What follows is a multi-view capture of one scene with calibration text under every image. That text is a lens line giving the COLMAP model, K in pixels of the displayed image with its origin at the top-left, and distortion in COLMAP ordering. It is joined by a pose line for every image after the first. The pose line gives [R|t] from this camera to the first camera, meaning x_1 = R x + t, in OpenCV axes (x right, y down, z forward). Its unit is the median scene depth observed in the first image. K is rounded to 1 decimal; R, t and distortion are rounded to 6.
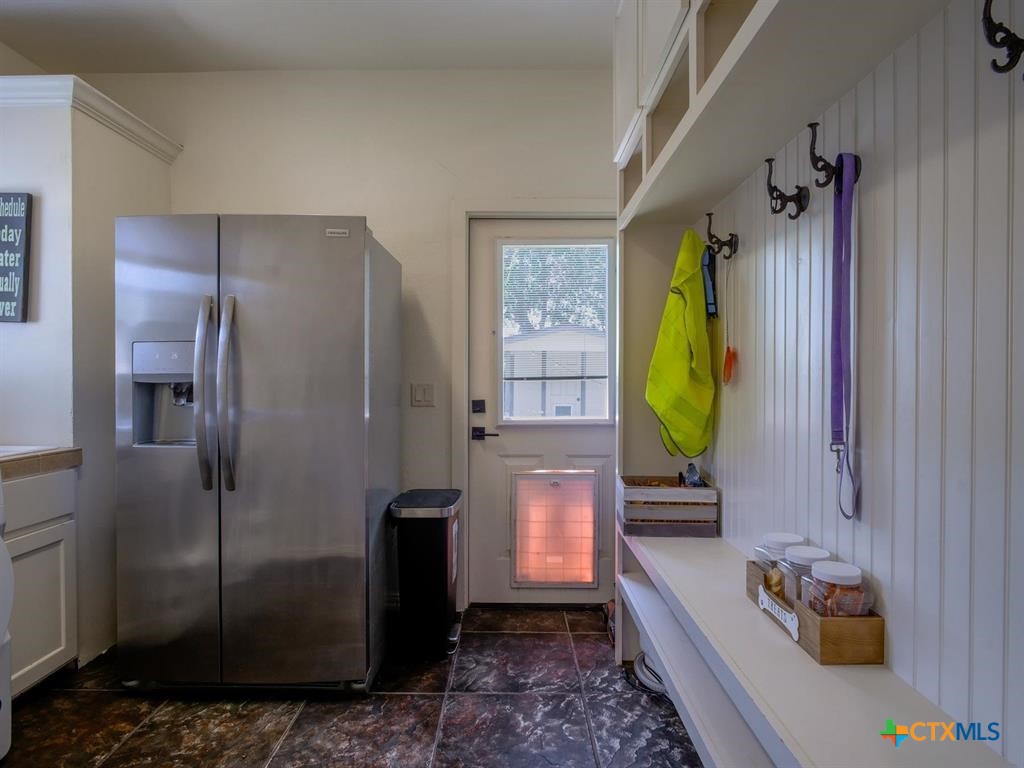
lens RADIAL K [[557.5, 0, 511.9], [0, 557.5, 381.7], [0, 0, 1]] dist [-0.018195, 0.003302]
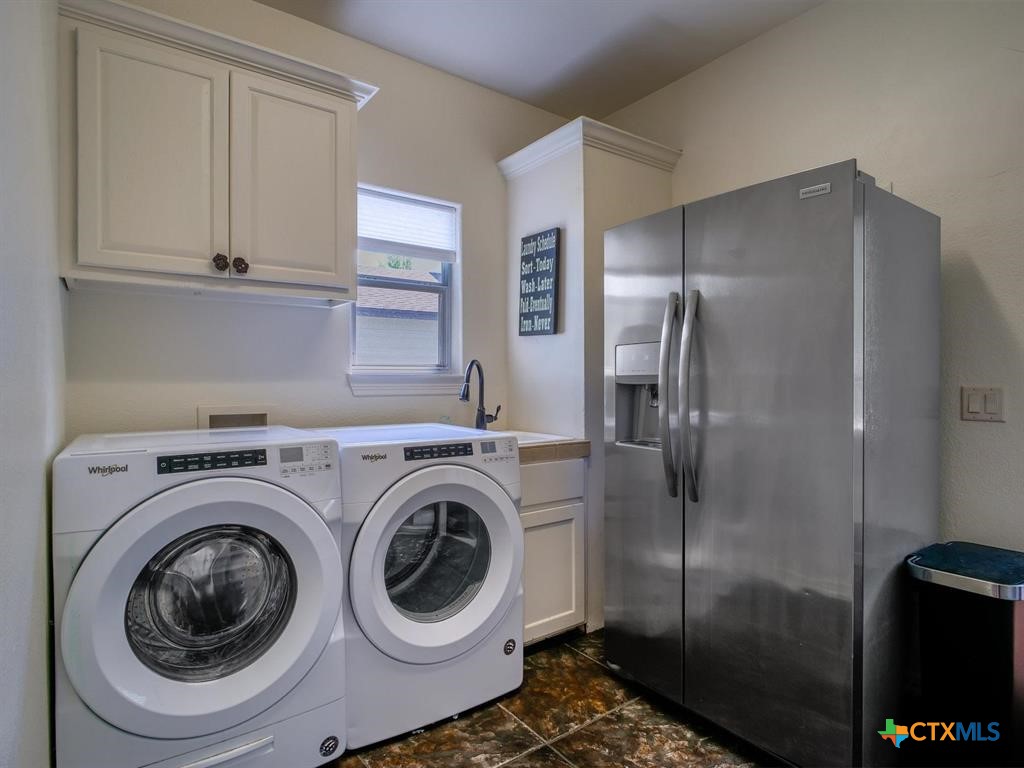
lens RADIAL K [[557.5, 0, 511.3], [0, 557.5, 382.3], [0, 0, 1]] dist [-0.018195, 0.003302]
pose [[0.595967, 0.002694, -0.803005, 0.050920], [-0.003744, 0.999993, 0.000575, -0.000956], [0.803000, 0.002664, 0.595973, 0.201034]]
